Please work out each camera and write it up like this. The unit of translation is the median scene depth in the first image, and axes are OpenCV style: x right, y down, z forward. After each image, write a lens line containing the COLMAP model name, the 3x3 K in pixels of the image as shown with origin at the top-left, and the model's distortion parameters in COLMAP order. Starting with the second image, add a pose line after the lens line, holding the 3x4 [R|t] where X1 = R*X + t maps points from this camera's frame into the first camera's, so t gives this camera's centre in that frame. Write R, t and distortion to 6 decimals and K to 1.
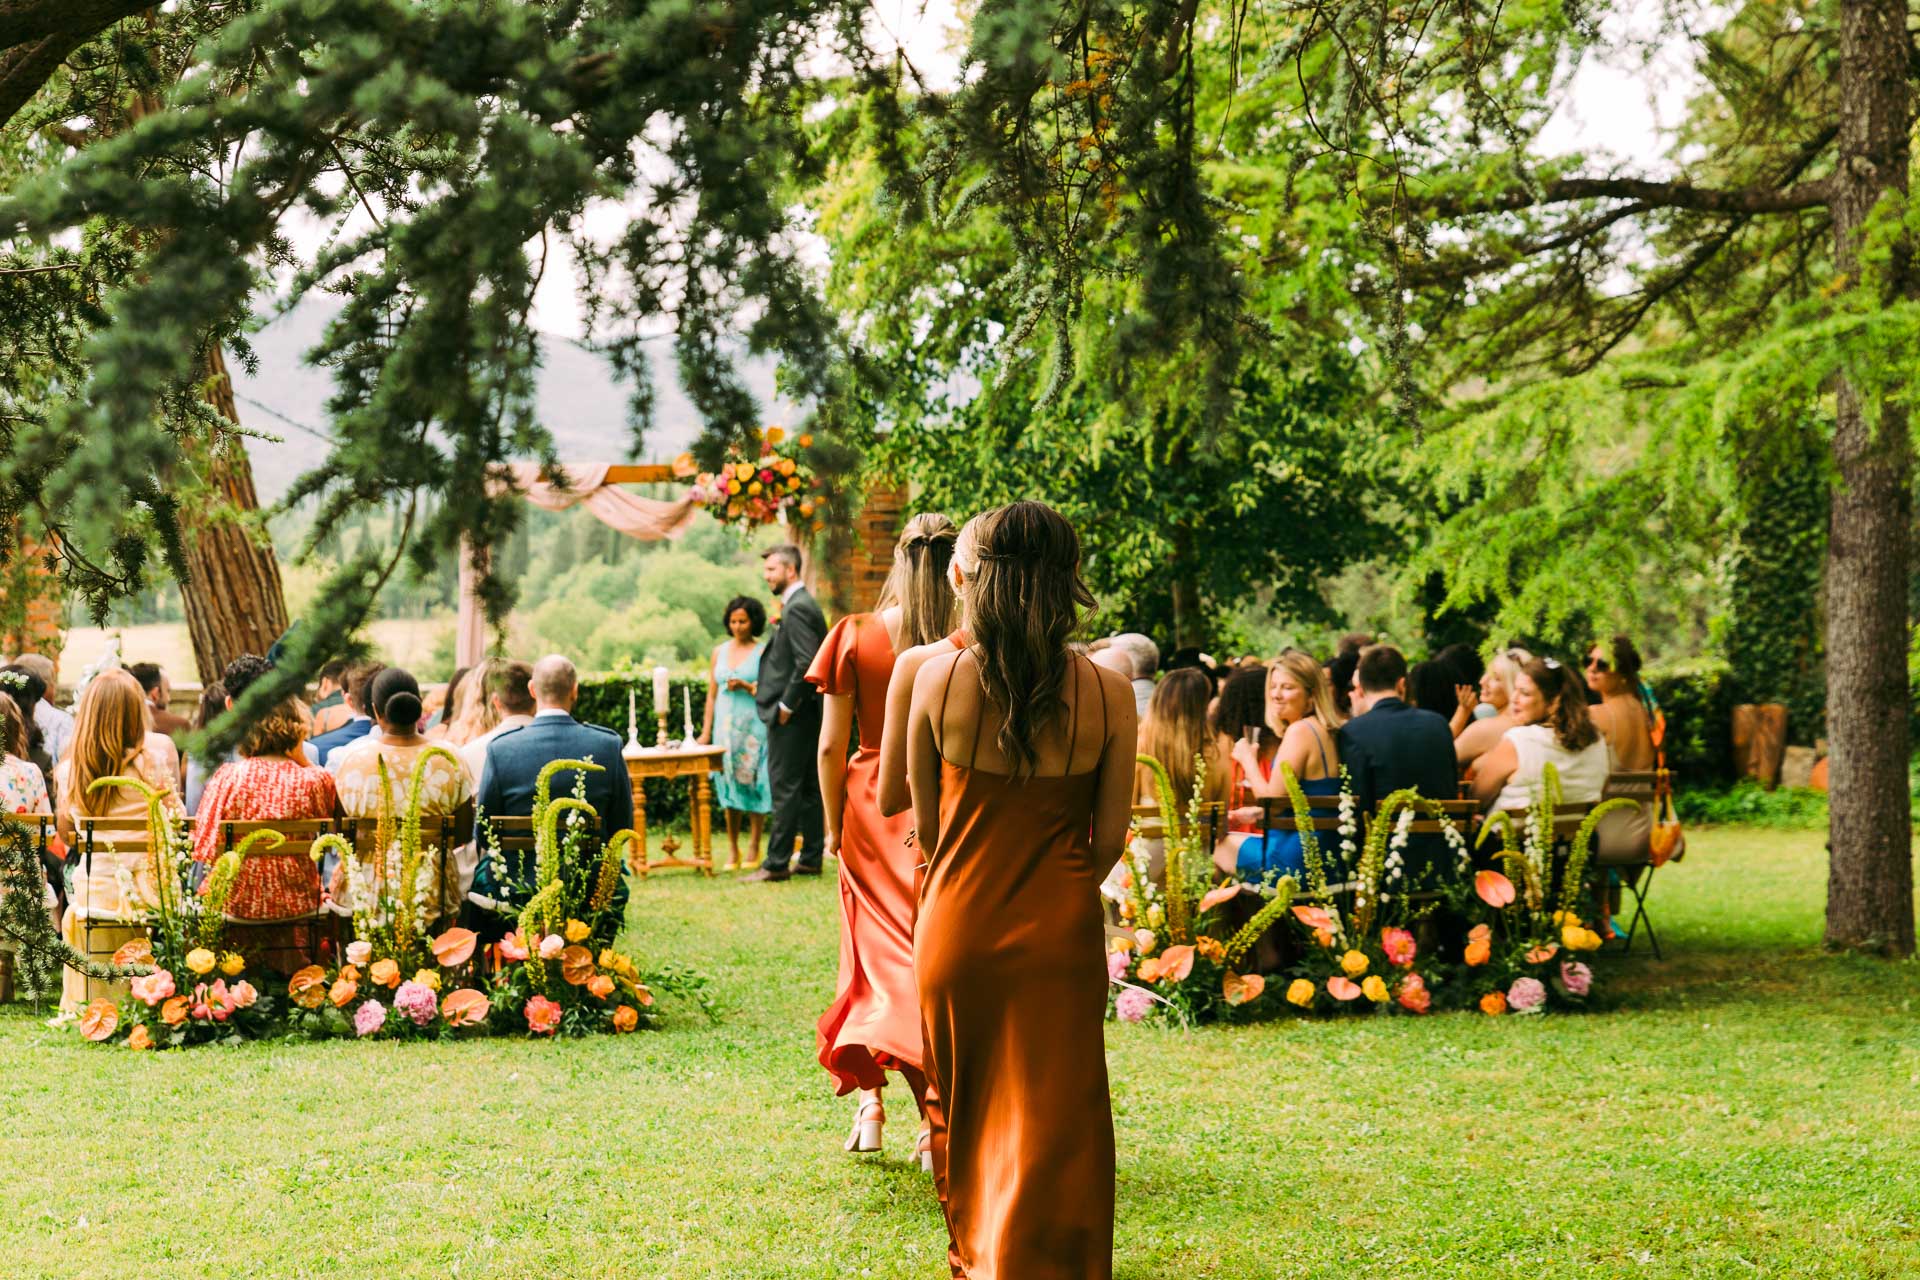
lens RADIAL K [[3871.6, 0, 960.0], [0, 3871.6, 640.0], [0, 0, 1]] dist [-0.011316, -0.014404]
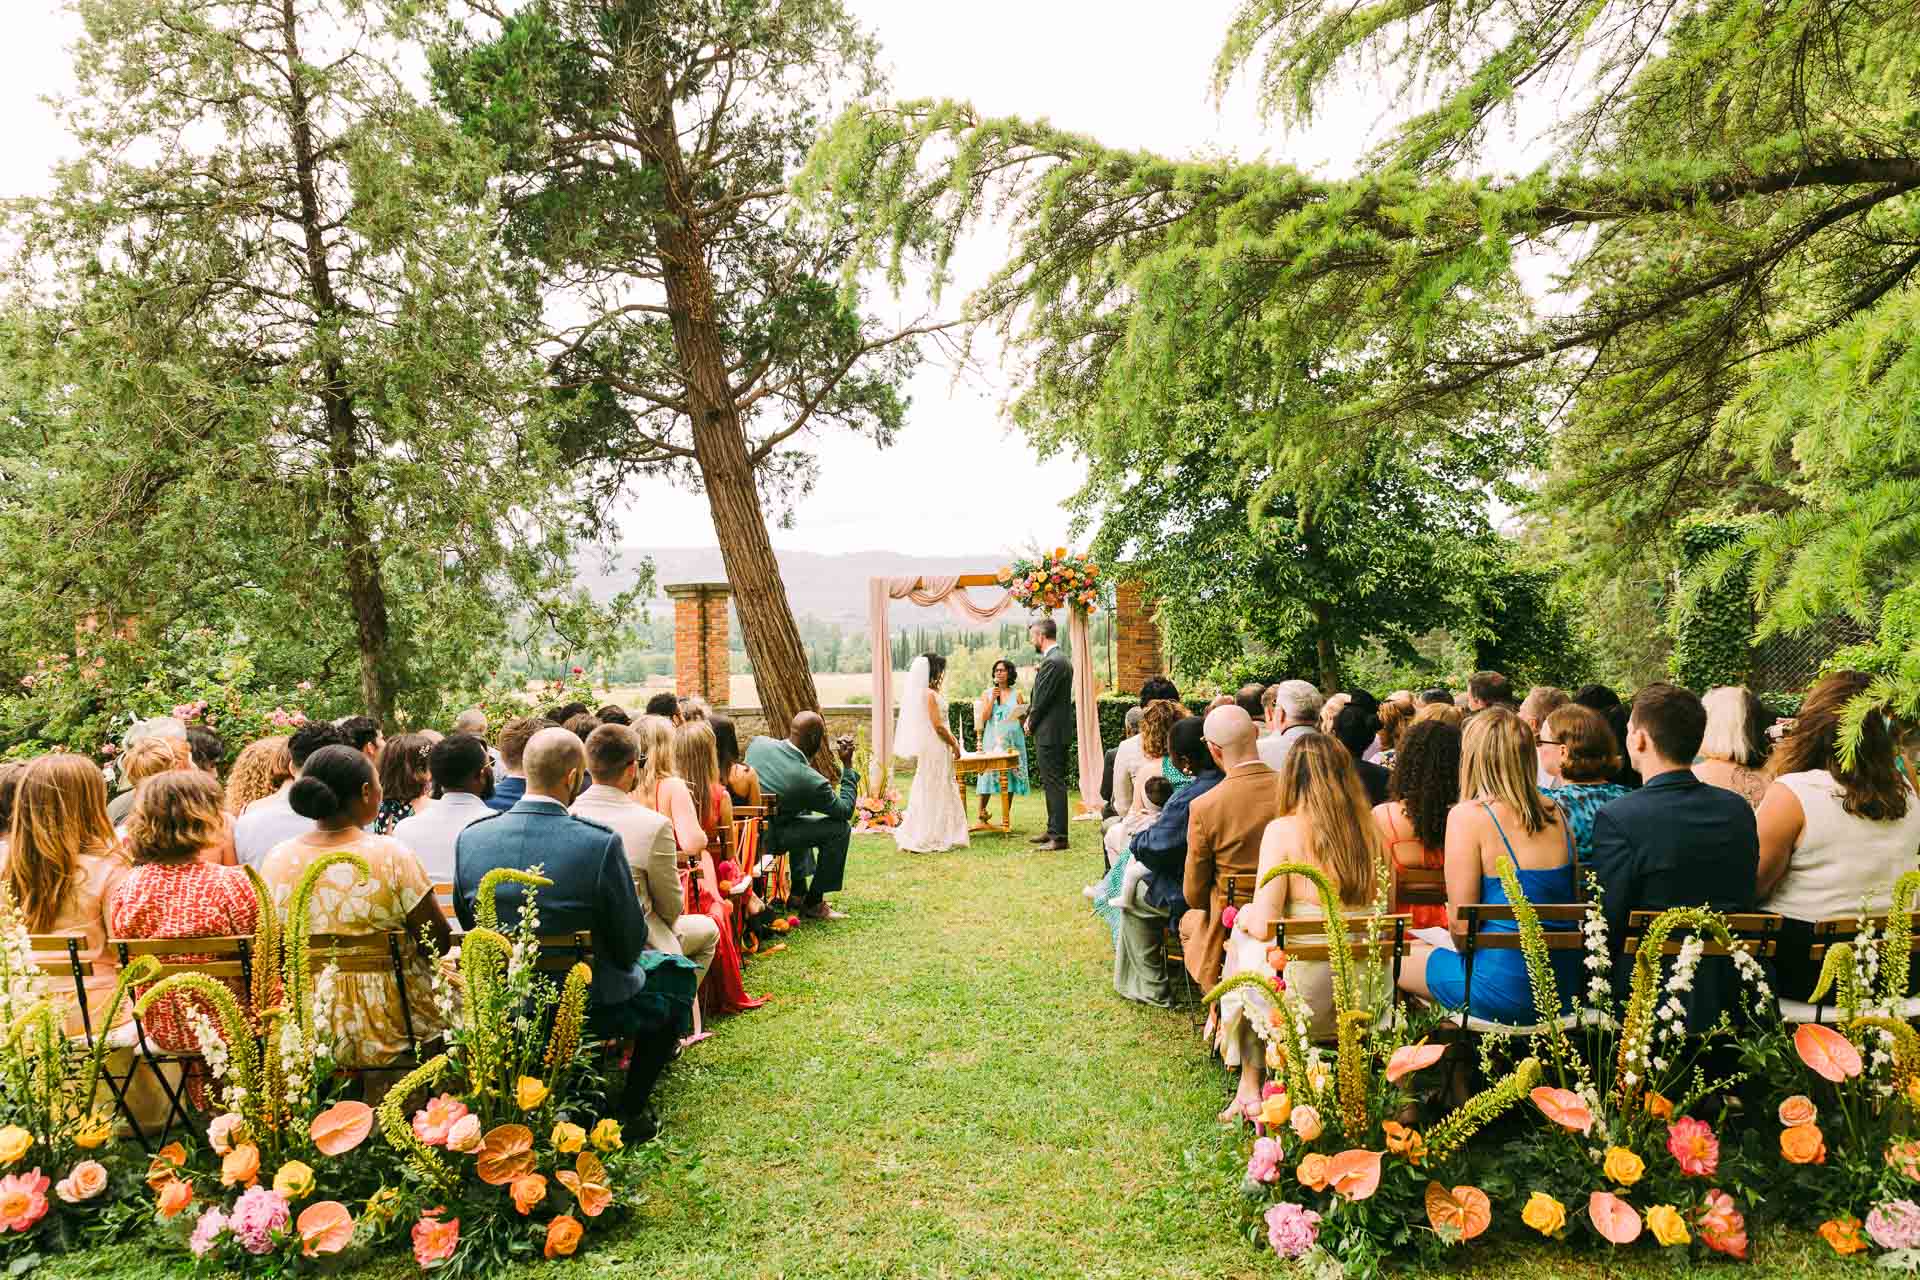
lens RADIAL K [[1361.6, 0, 960.0], [0, 1361.6, 640.0], [0, 0, 1]] dist [0.005770, 0.000027]
pose [[0.980734, -0.017317, -0.194580, 0.035159], [0.012598, 0.999596, -0.025462, -0.005006], [0.194942, 0.022520, 0.980556, 0.732804]]
